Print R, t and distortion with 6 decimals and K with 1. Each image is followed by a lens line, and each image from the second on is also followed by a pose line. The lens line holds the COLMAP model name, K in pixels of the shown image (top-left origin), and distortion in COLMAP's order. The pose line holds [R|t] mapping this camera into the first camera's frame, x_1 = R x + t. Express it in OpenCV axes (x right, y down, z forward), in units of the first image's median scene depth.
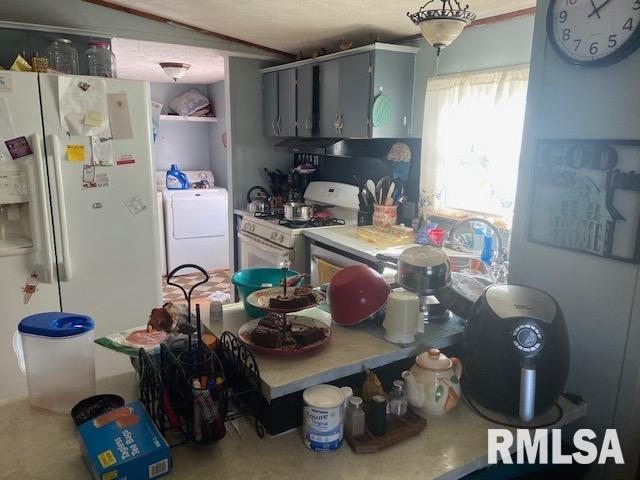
lens RADIAL K [[487.8, 0, 320.3], [0, 487.8, 241.6], [0, 0, 1]] dist [0.008941, 0.001624]
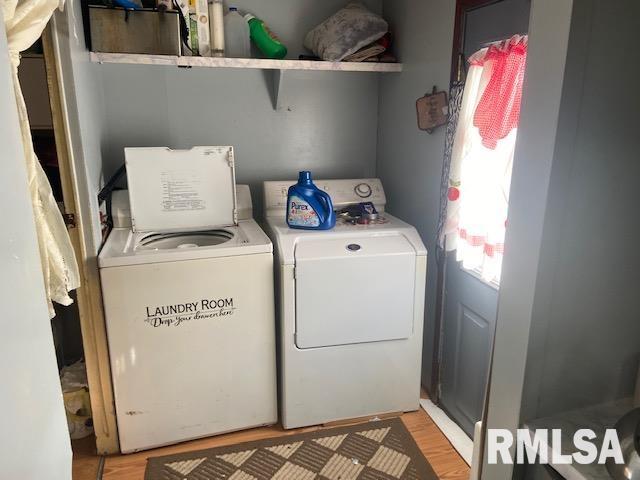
lens RADIAL K [[487.8, 0, 318.4], [0, 487.8, 238.5], [0, 0, 1]] dist [0.008941, 0.001624]
pose [[0.961199, 0.079448, -0.264168, -0.157430], [-0.054597, 0.993475, 0.100129, -0.136423], [0.270400, -0.081821, 0.959265, 0.542823]]
